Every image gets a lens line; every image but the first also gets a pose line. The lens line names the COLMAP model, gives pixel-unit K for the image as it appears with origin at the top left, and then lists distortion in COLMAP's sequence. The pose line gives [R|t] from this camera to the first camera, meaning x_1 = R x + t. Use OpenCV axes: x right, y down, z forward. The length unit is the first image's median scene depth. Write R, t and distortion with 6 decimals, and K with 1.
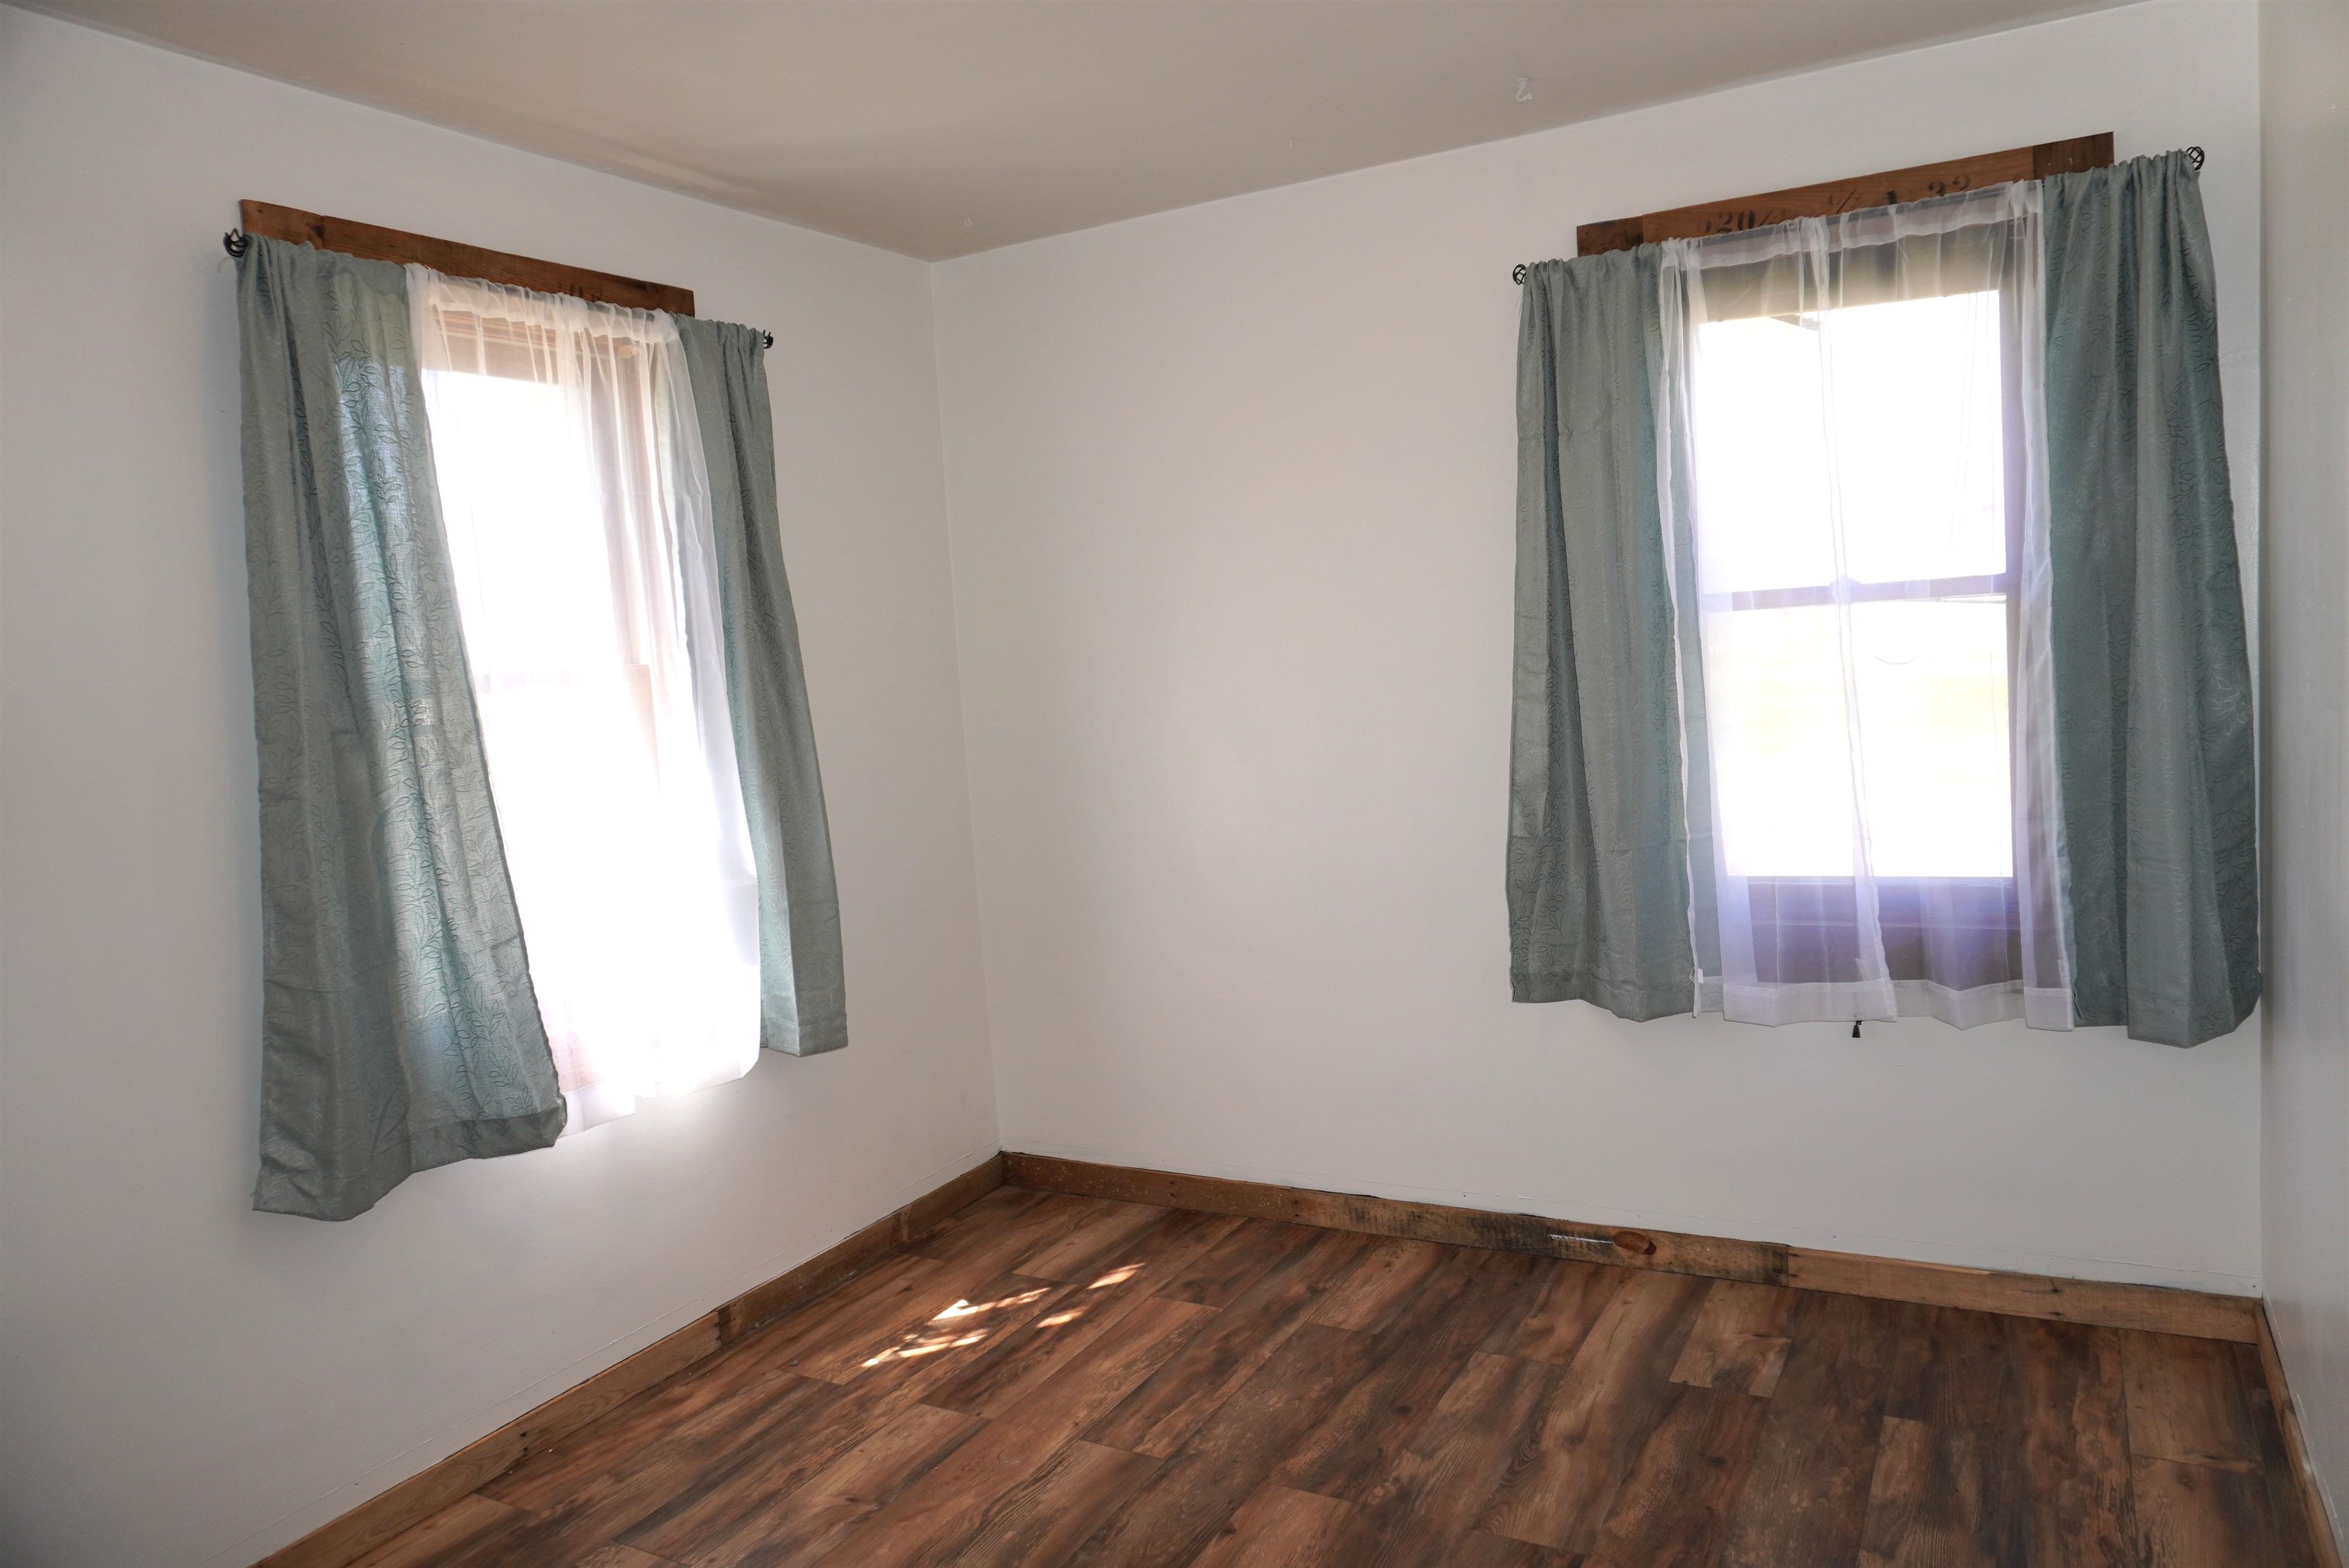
lens RADIAL K [[1570.2, 0, 1175.8], [0, 1570.2, 780.1], [0, 0, 1]] dist [-0.040051, 0.028705]
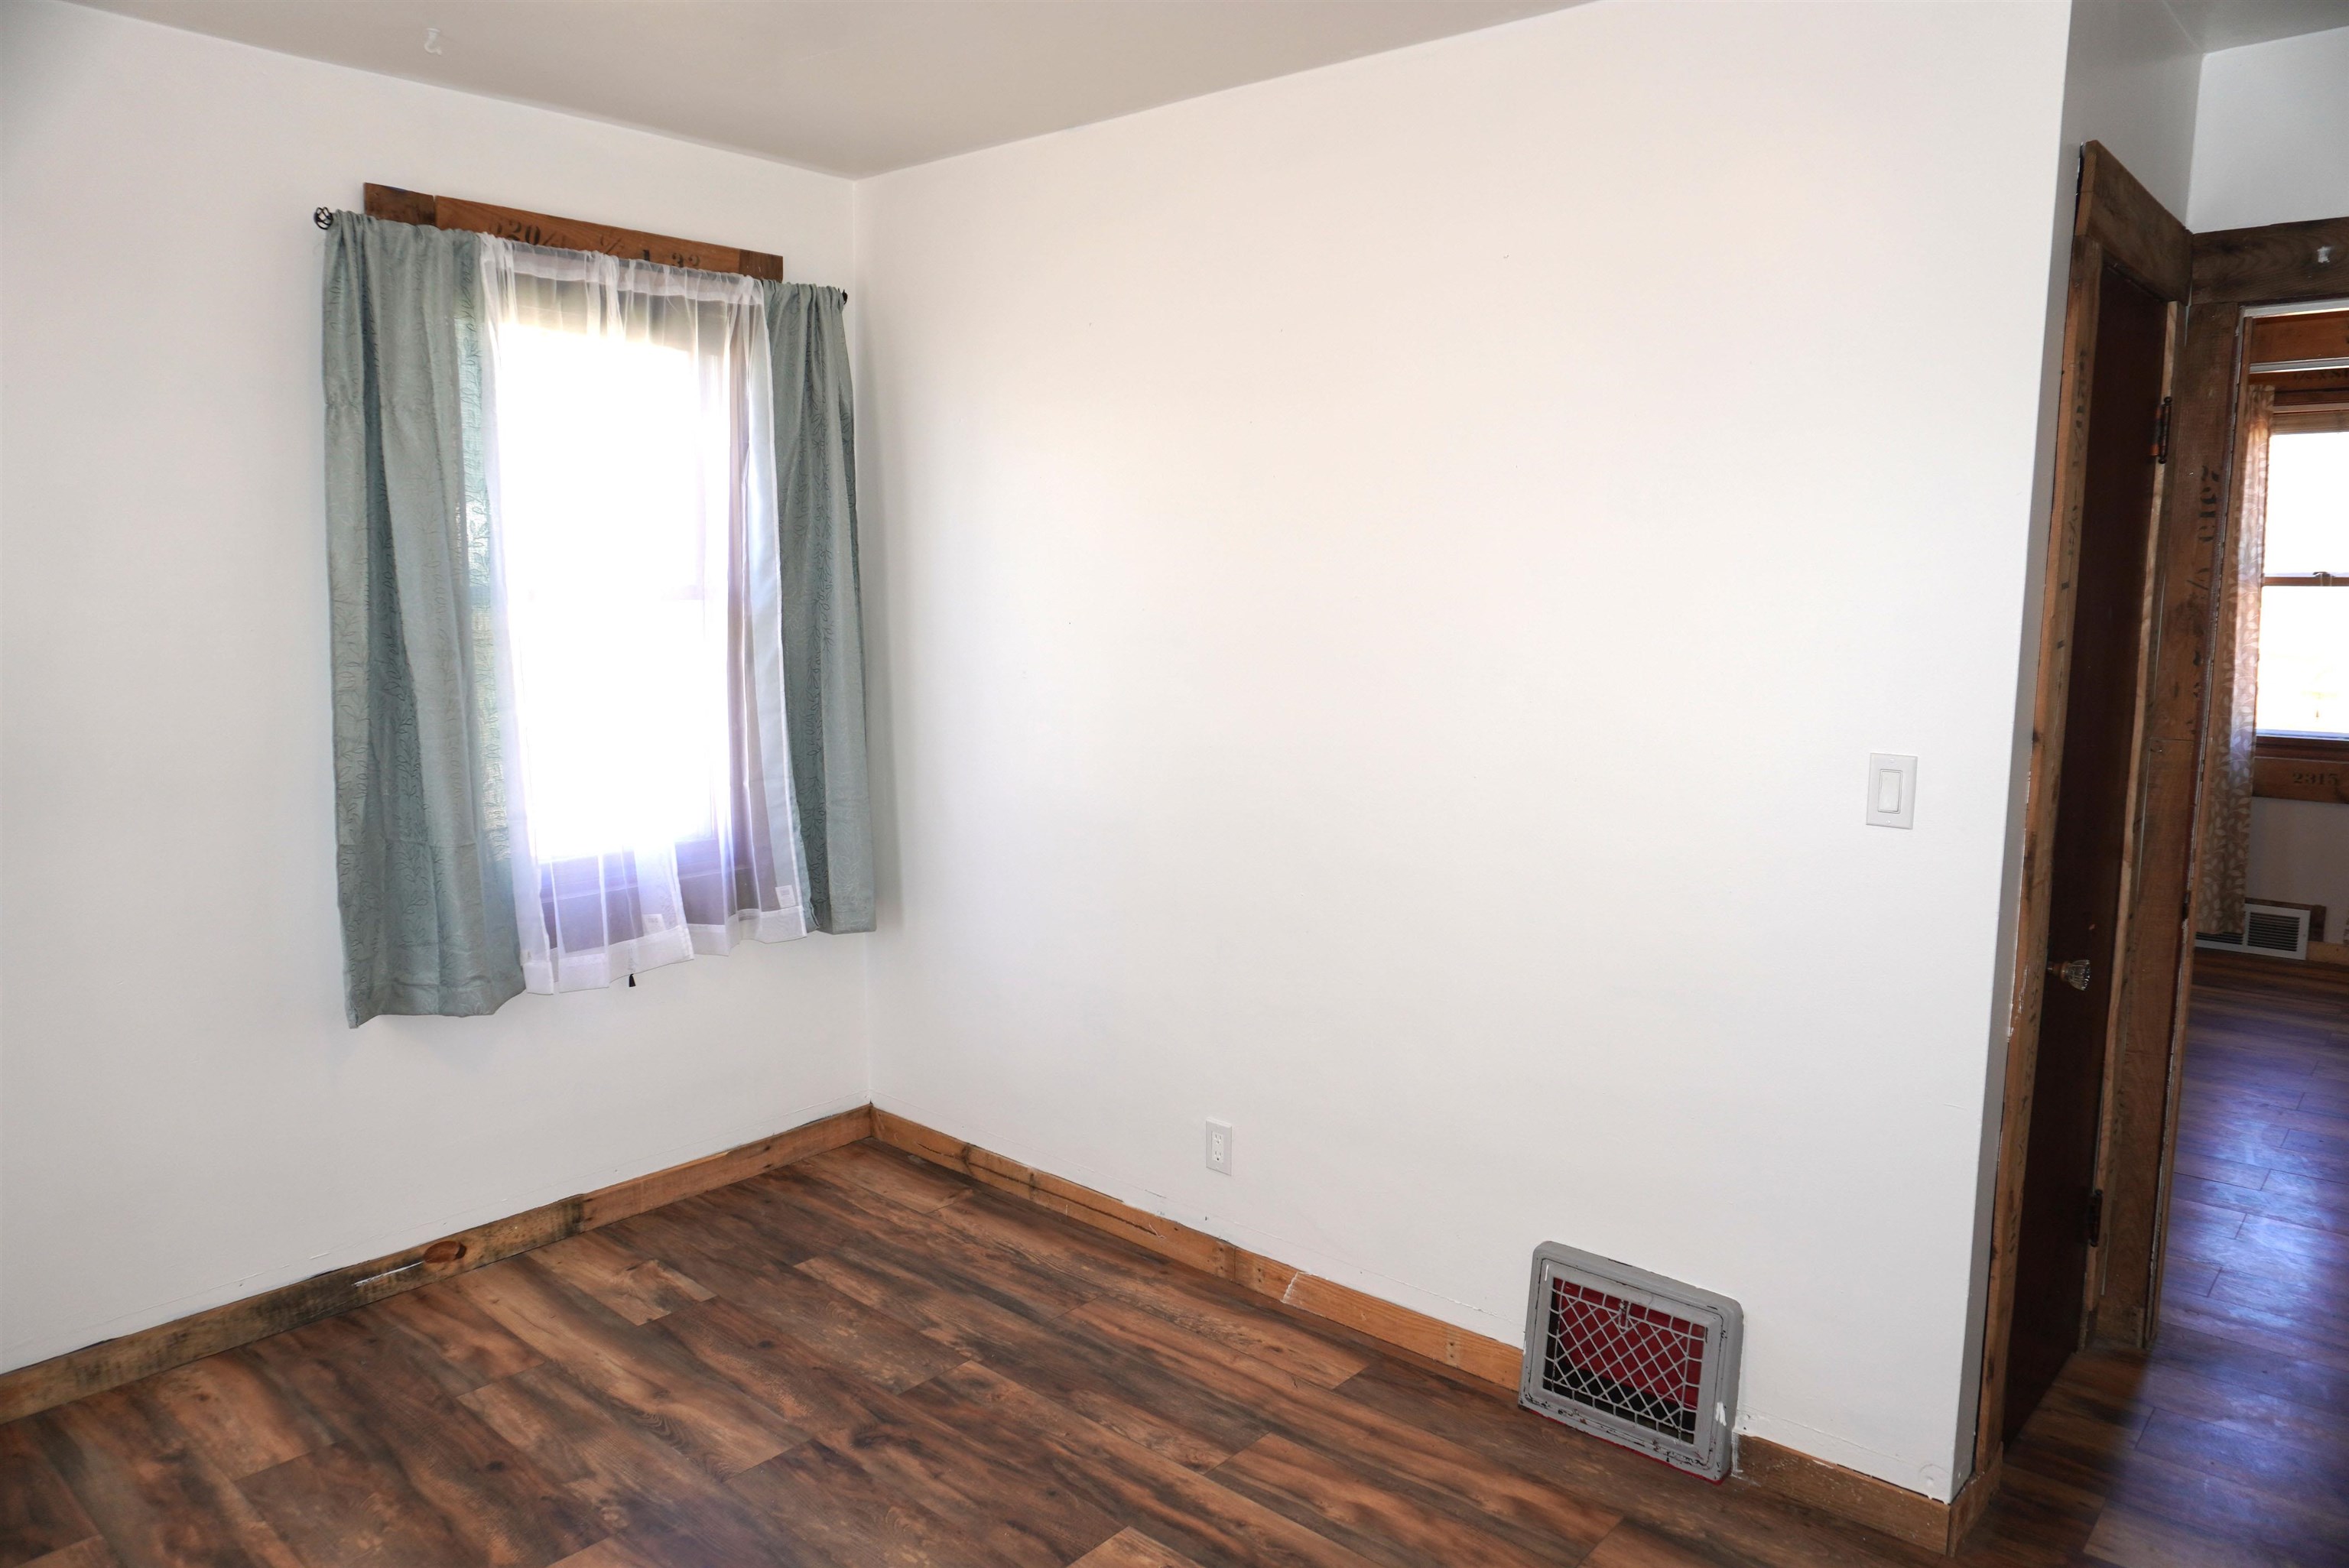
lens RADIAL K [[1570.2, 0, 1180.1], [0, 1570.2, 779.0], [0, 0, 1]] dist [-0.040051, 0.028705]
pose [[0.215465, -0.061379, 0.974581, -0.598673], [0.070029, 0.996424, 0.047273, -0.011415], [-0.973997, 0.058063, 0.218993, 0.368922]]
